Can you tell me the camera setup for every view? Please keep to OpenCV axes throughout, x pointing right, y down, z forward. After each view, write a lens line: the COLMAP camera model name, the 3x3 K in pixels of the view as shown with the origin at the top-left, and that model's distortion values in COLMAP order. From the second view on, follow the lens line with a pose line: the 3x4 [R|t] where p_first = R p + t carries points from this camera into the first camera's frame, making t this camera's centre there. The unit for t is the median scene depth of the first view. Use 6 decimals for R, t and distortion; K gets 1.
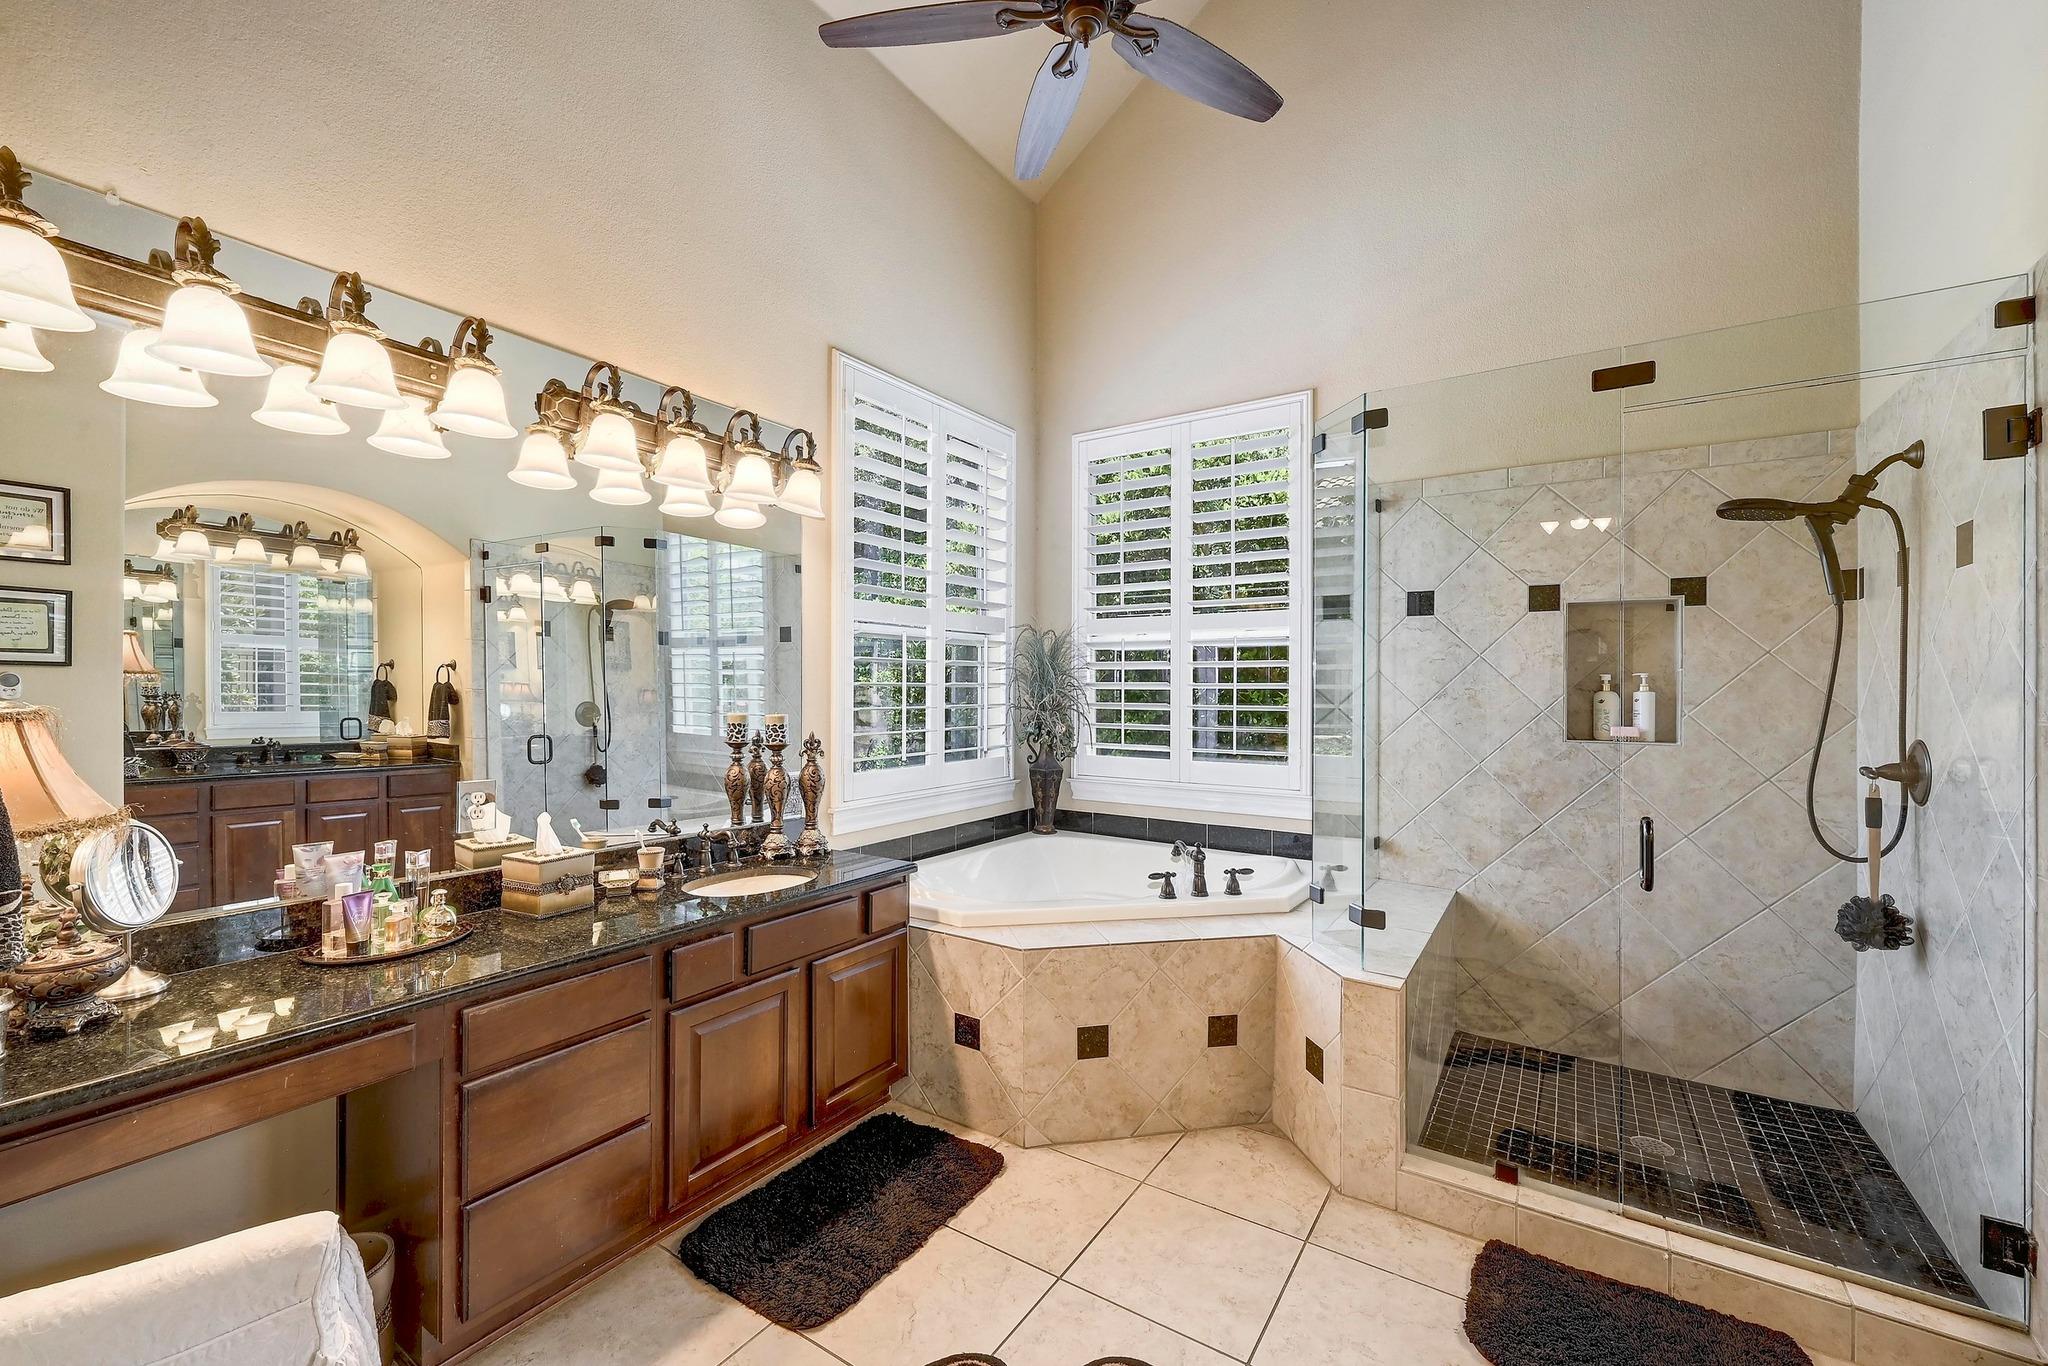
lens RADIAL K [[832.2, 0, 1036.0], [0, 832.2, 689.3], [0, 0, 1]] dist [0.000047, 0.000356]
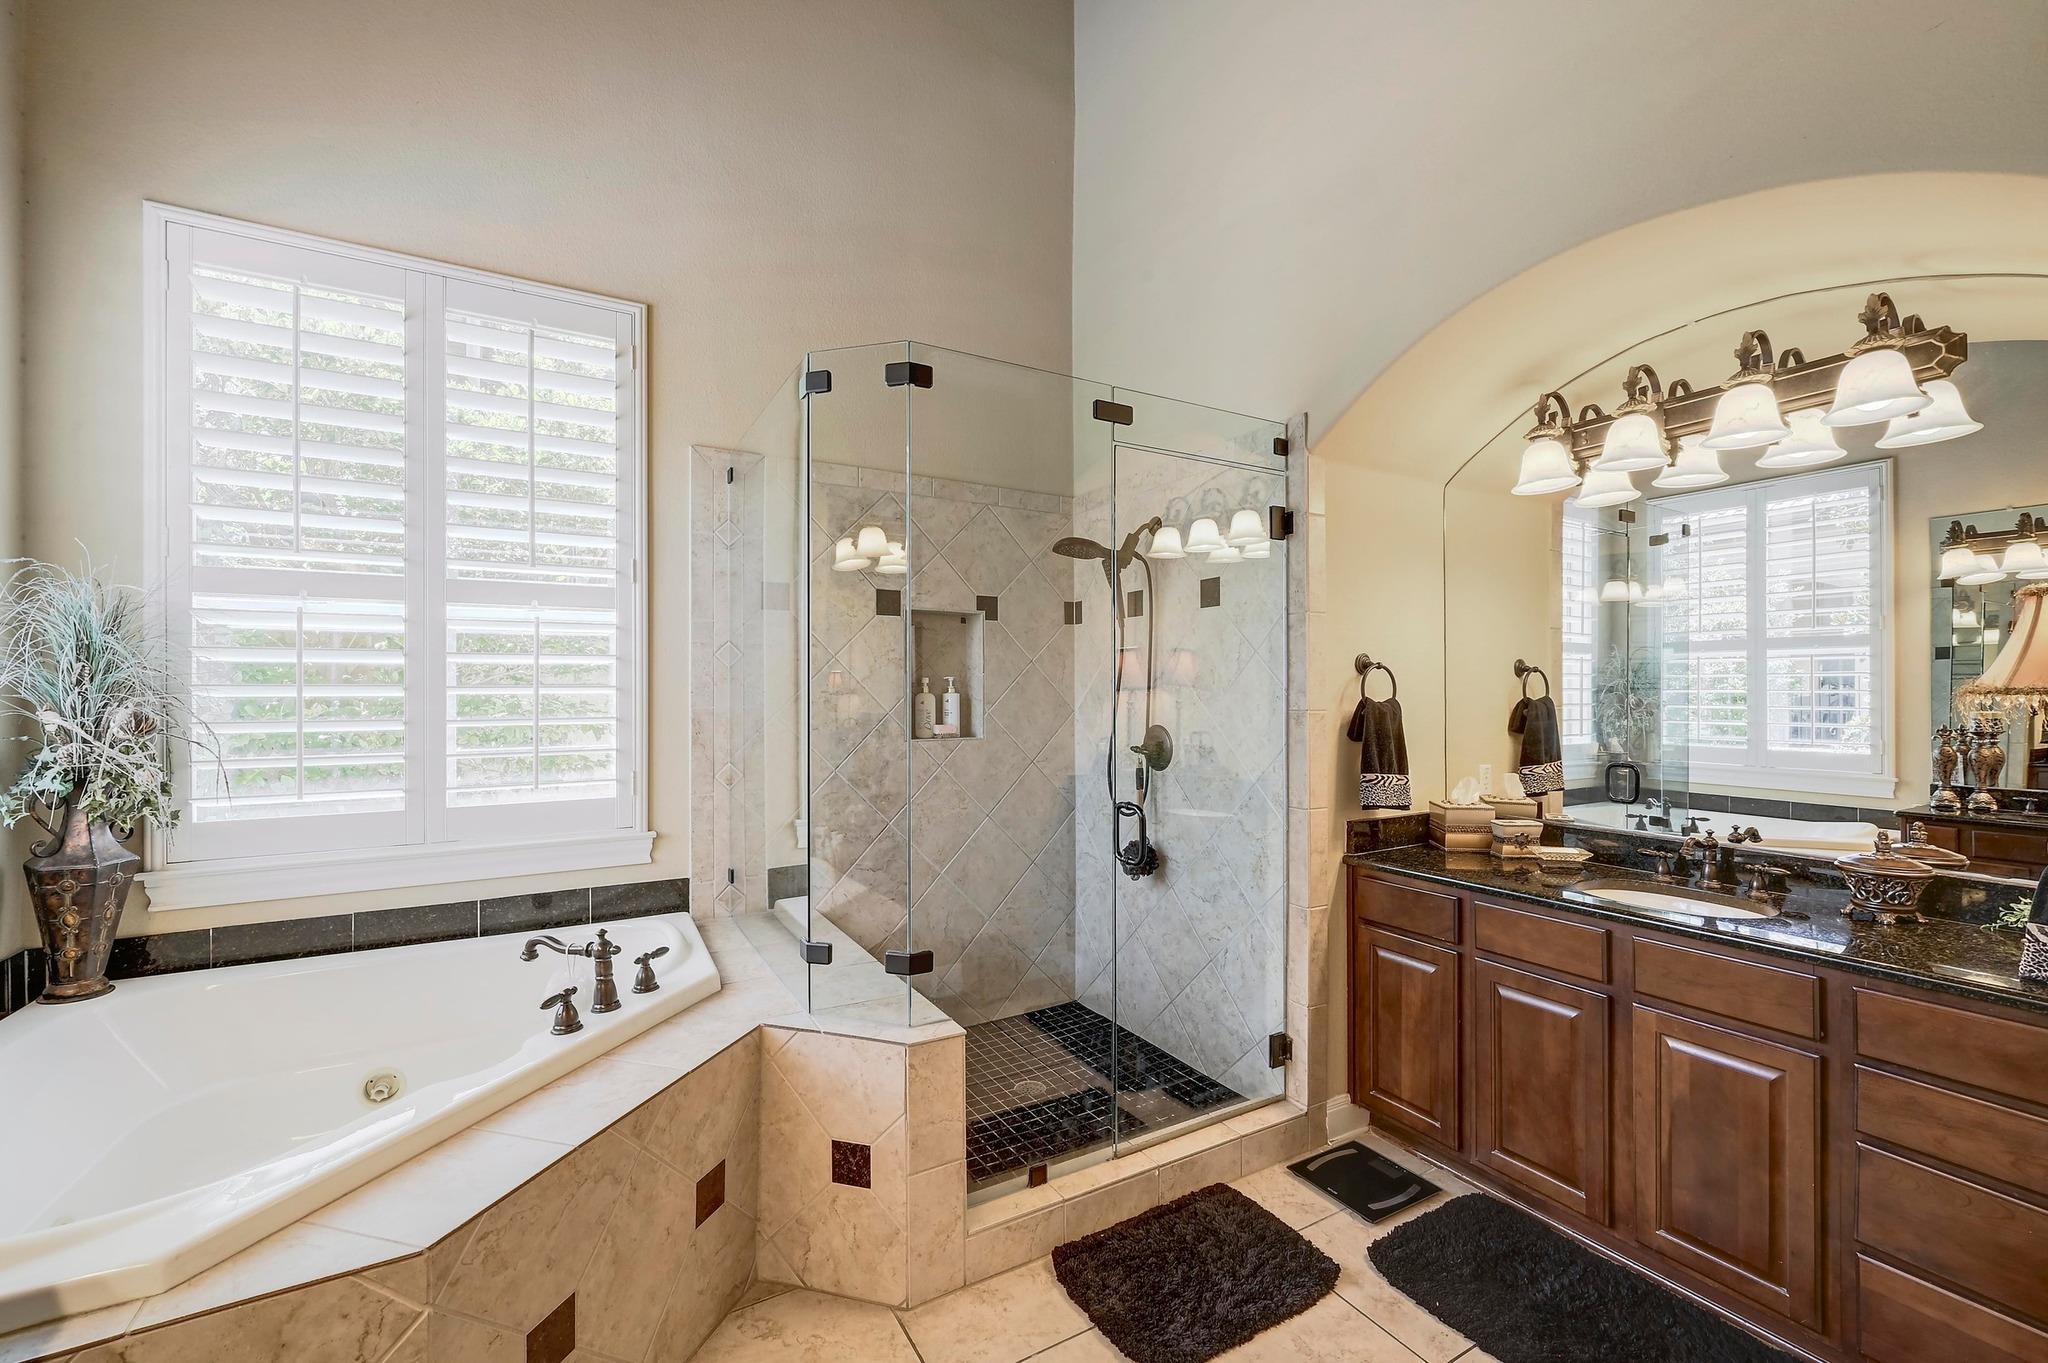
lens RADIAL K [[832.2, 0, 1036.0], [0, 832.2, 687.8], [0, 0, 1]] dist [0.000047, 0.000356]
pose [[0.446439, -0.002633, 0.894810, -0.248299], [0.005722, 0.999984, 0.000088, -0.003937], [-0.894796, 0.005081, 0.446447, 0.418363]]
